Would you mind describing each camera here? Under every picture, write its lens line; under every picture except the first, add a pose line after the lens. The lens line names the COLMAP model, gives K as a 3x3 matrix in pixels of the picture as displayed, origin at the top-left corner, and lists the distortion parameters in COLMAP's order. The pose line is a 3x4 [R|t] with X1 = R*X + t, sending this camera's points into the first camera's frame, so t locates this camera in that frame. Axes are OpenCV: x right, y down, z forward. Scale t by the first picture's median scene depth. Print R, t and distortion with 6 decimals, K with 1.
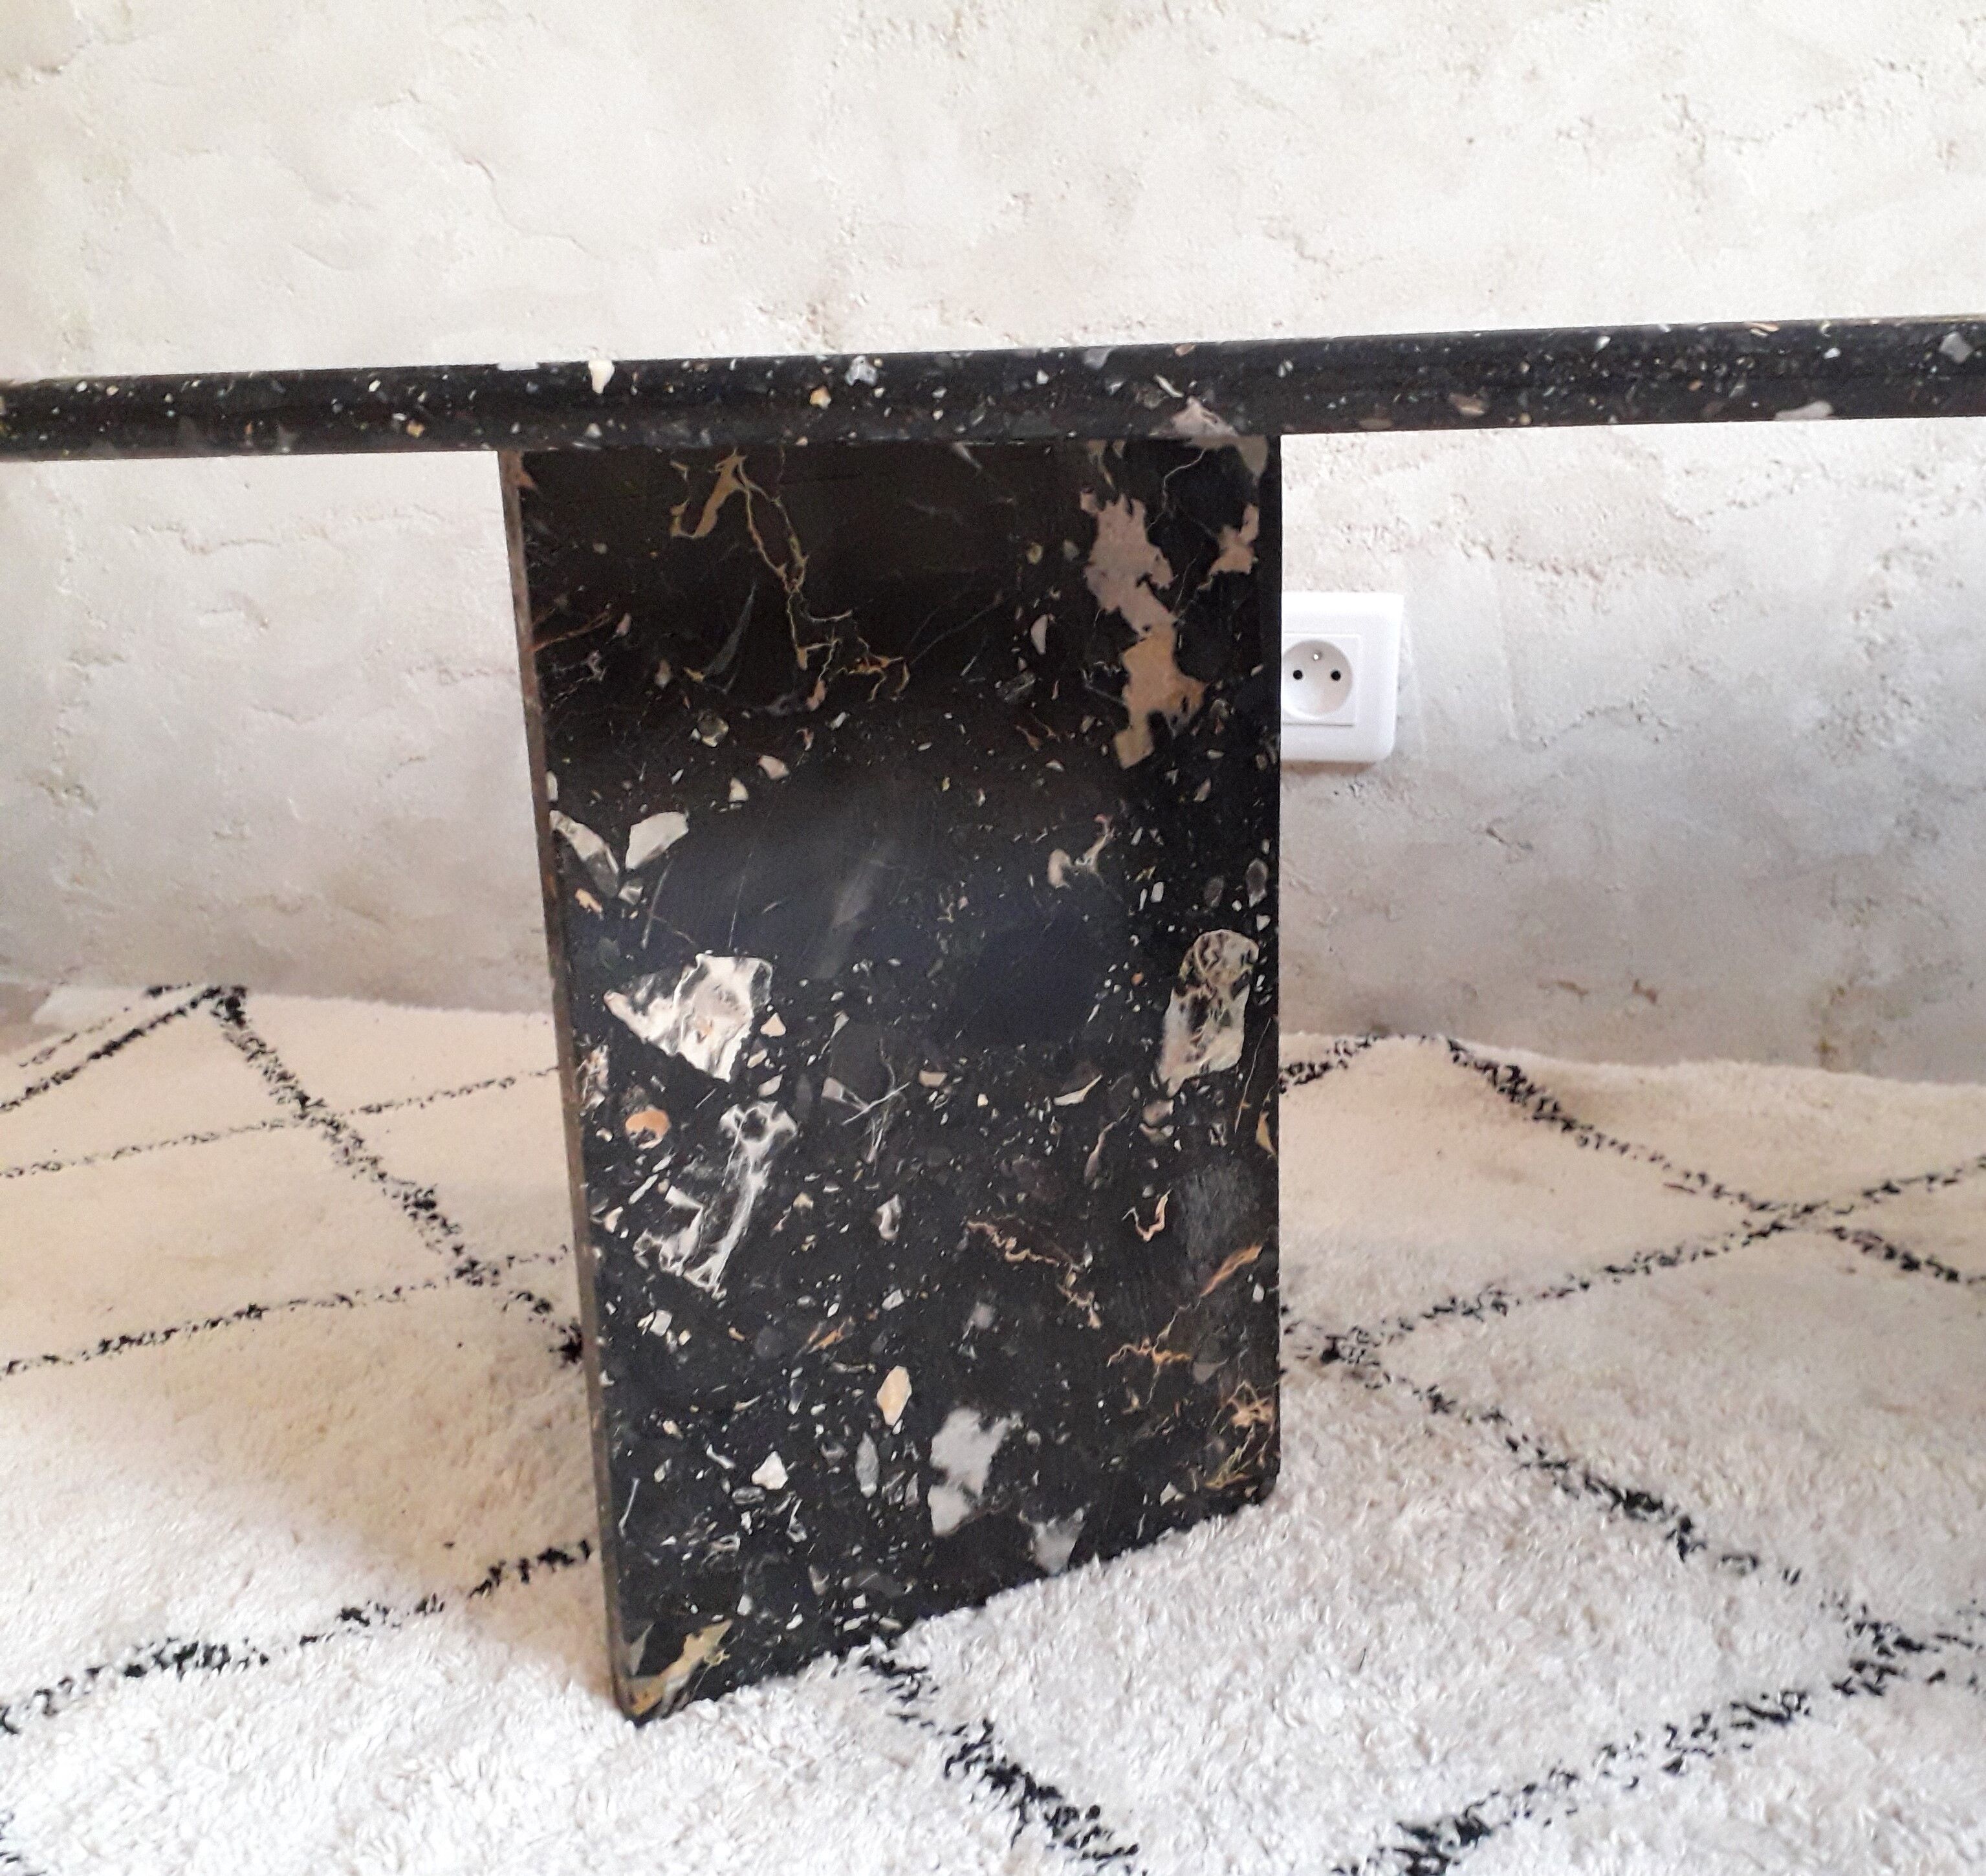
lens RADIAL K [[2104.3, 0, 1058.2], [0, 2104.3, 976.3], [0, 0, 1]] dist [0.210069, -0.583425]
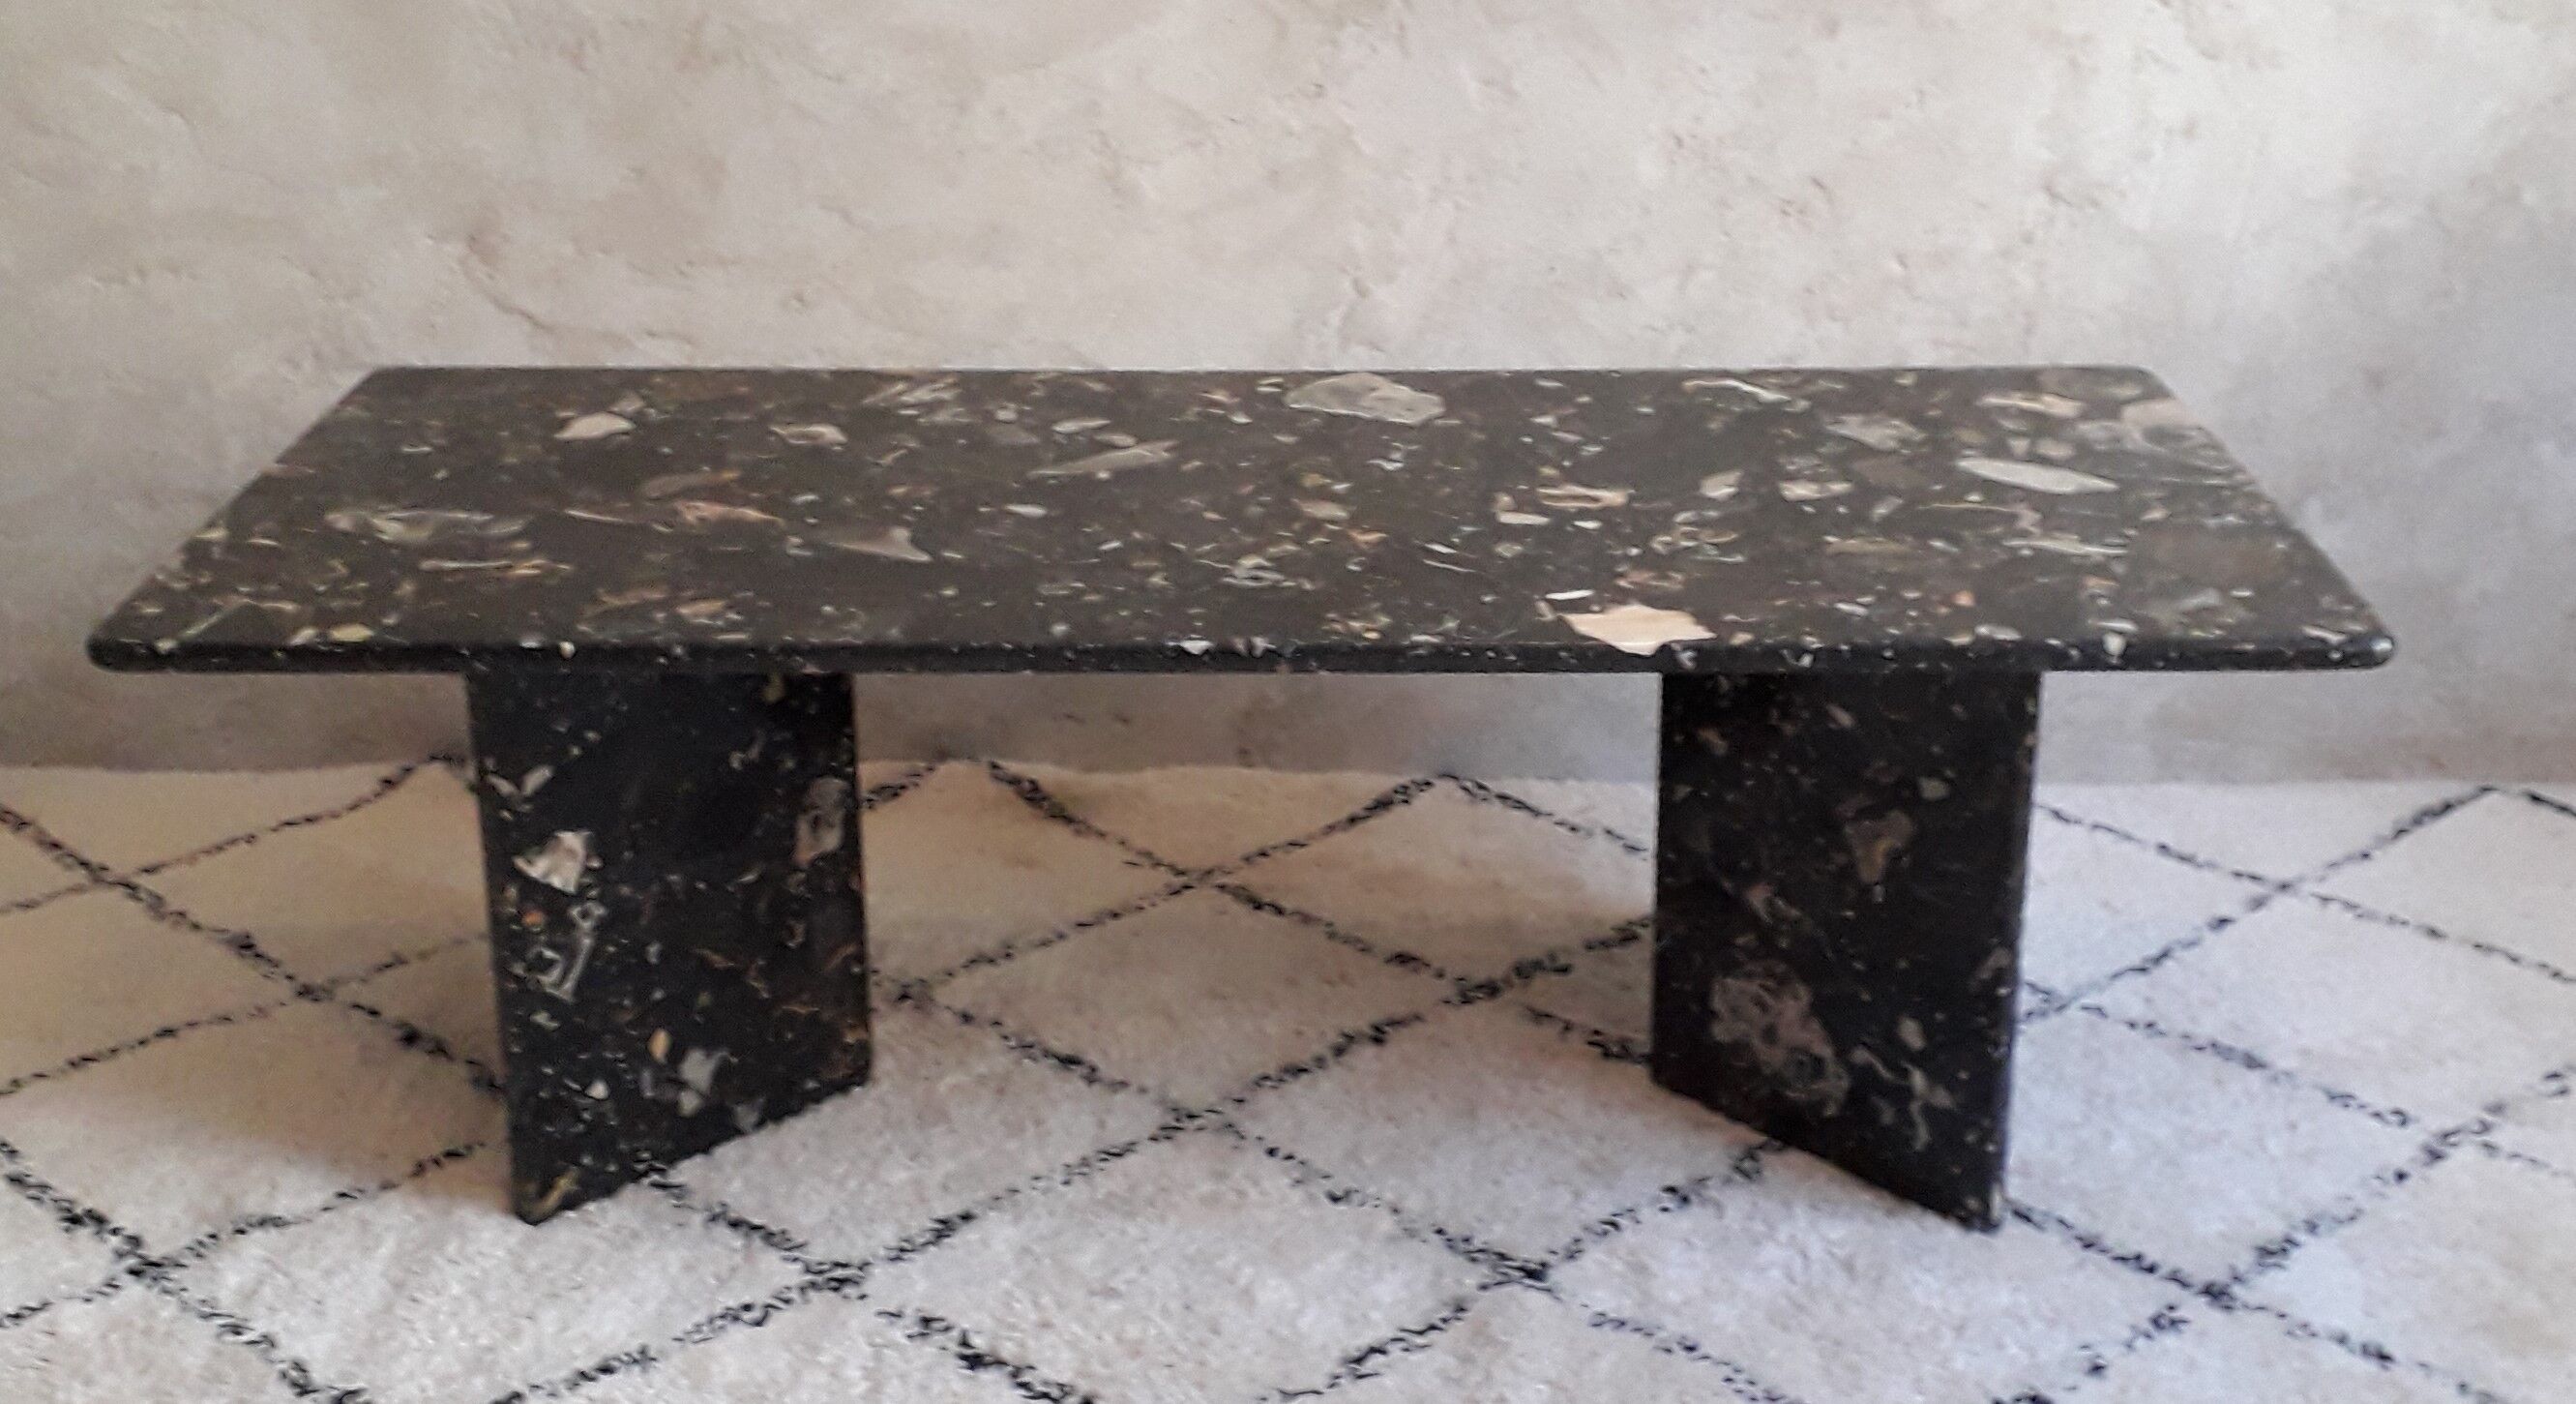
lens RADIAL K [[3051.2, 0, 1333.6], [0, 3051.2, 635.5], [0, 0, 1]] dist [0.249457, -0.789733]
pose [[0.968281, -0.059294, 0.242726, -0.139281], [0.042112, 0.996266, 0.075376, -0.335290], [-0.246289, -0.062763, 0.967162, -1.724656]]
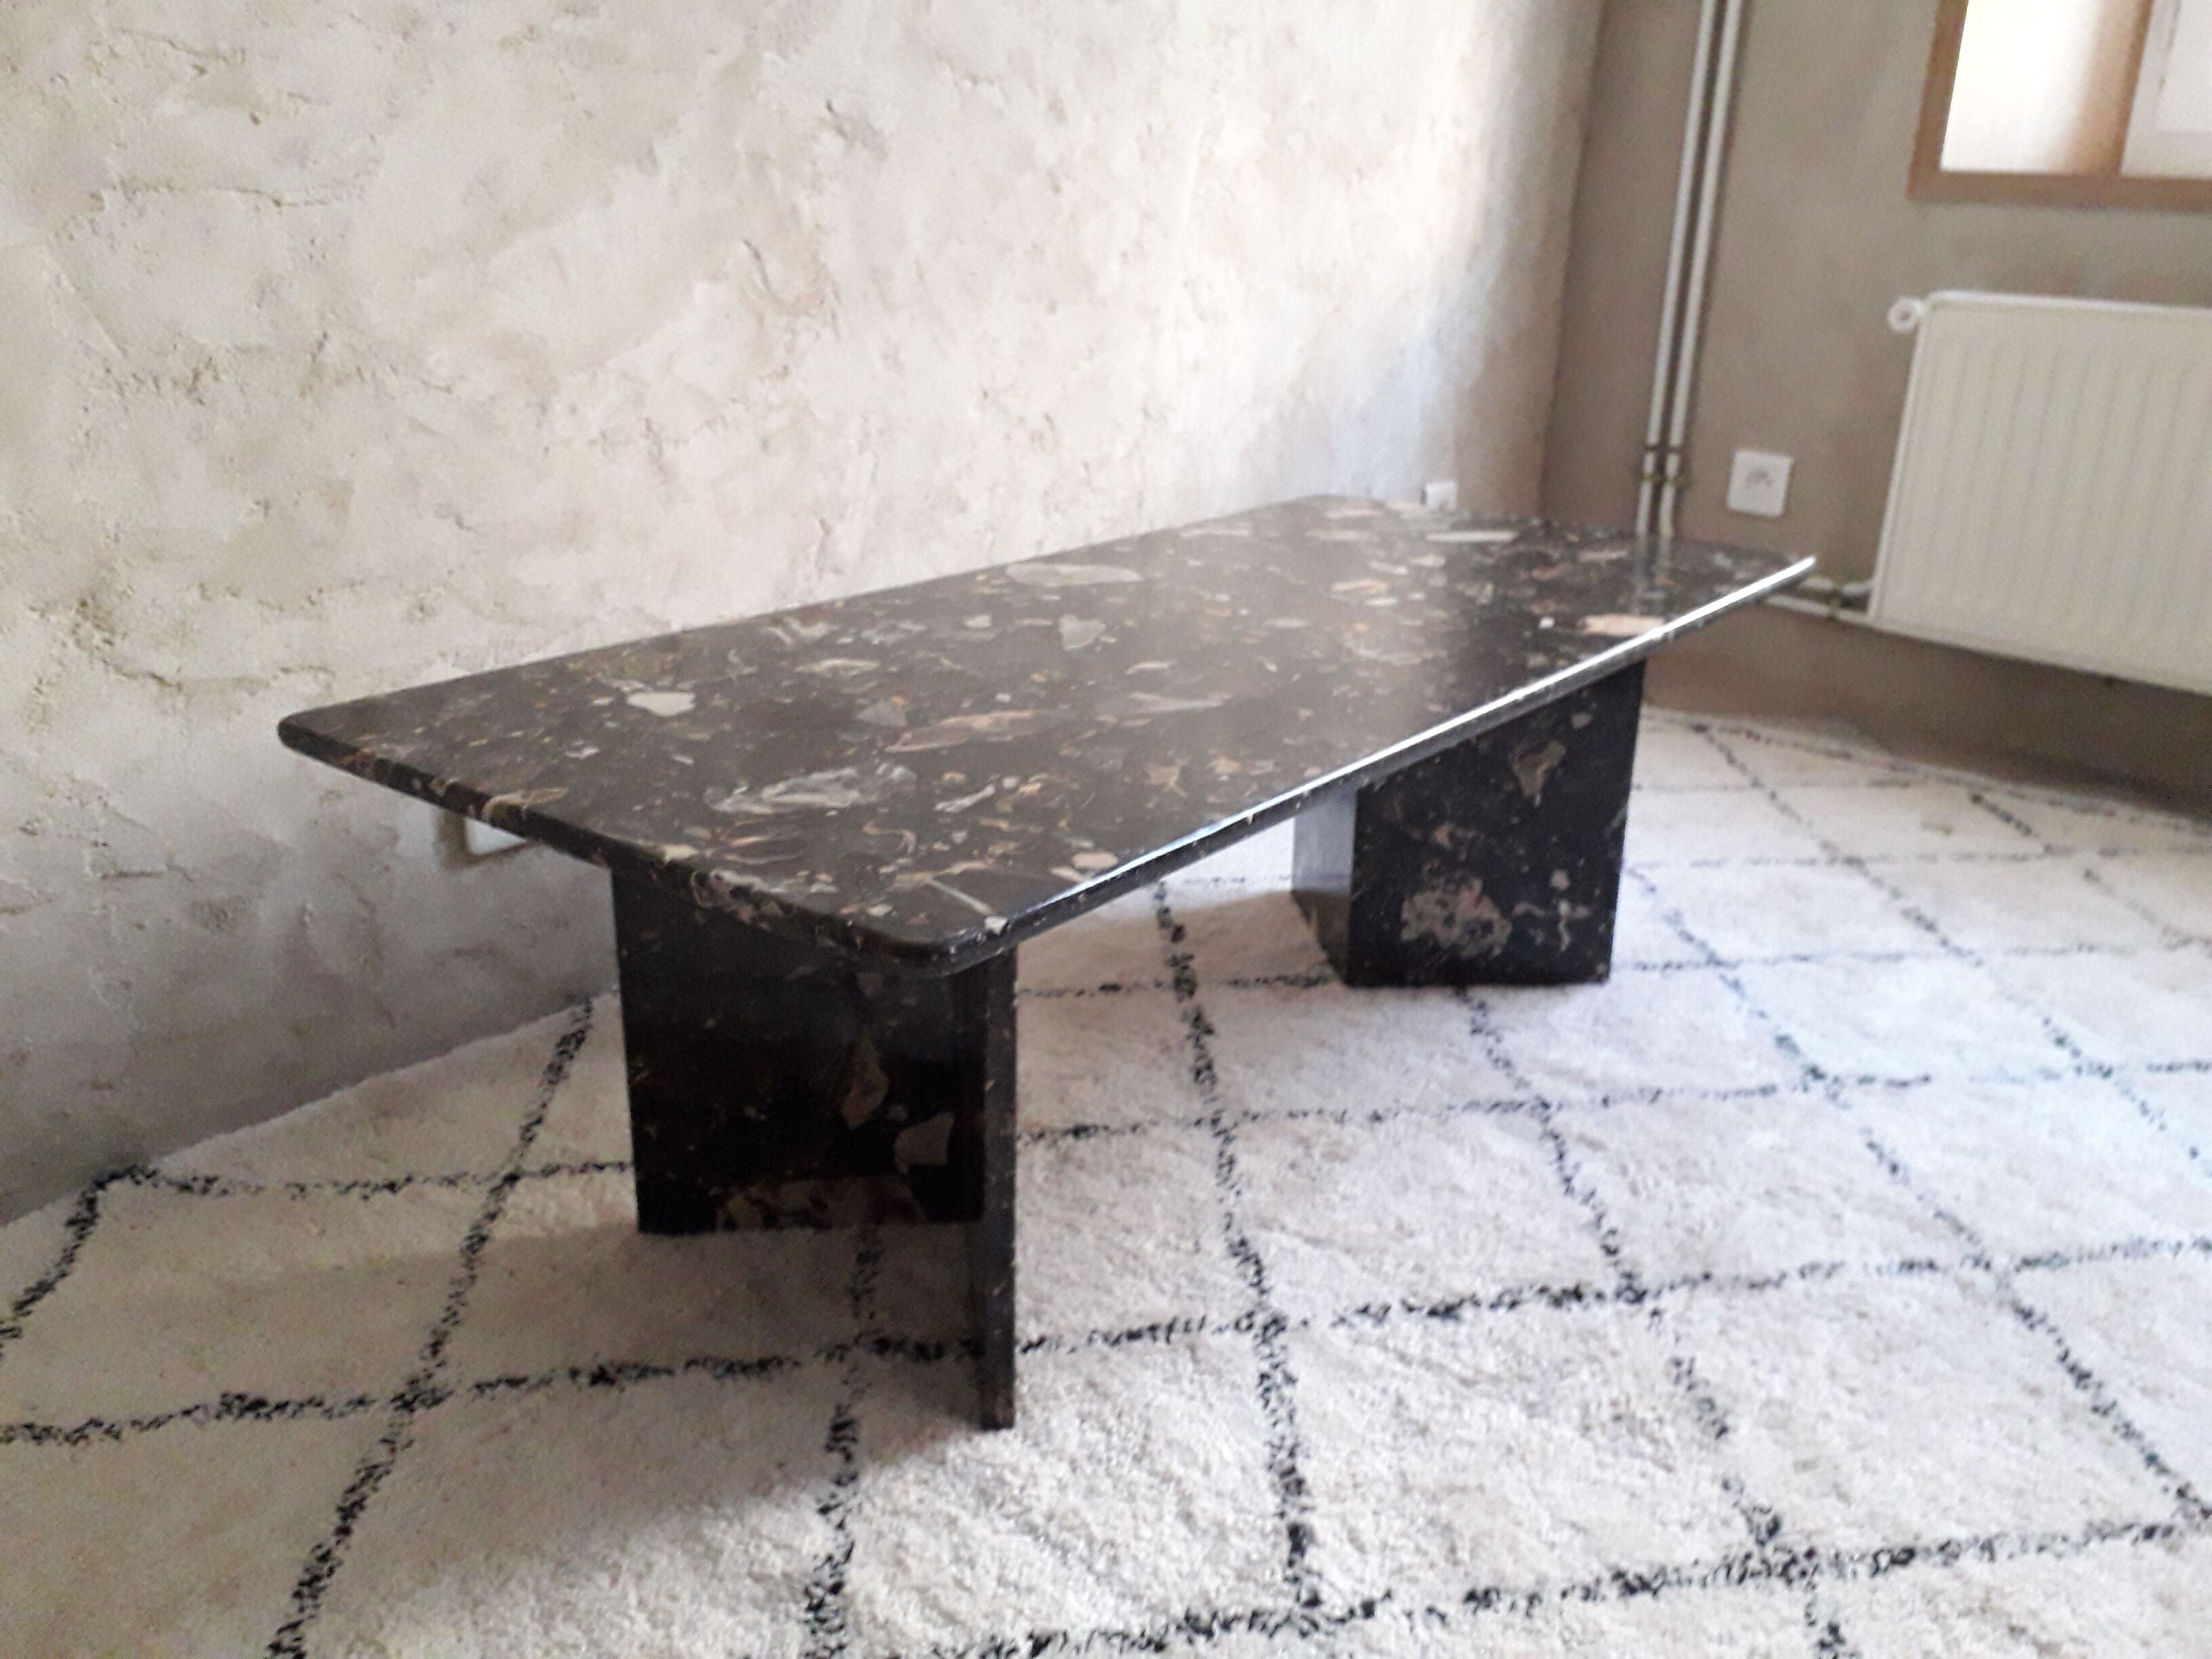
lens RADIAL K [[1743.8, 0, 1069.6], [0, 1743.8, 829.6], [0, 0, 1]] dist [0.086875, -0.198881]
pose [[0.409027, -0.276314, 0.869682, -1.365816], [0.219276, 0.954890, 0.200257, -0.469513], [-0.885785, 0.108789, 0.451165, 0.151412]]
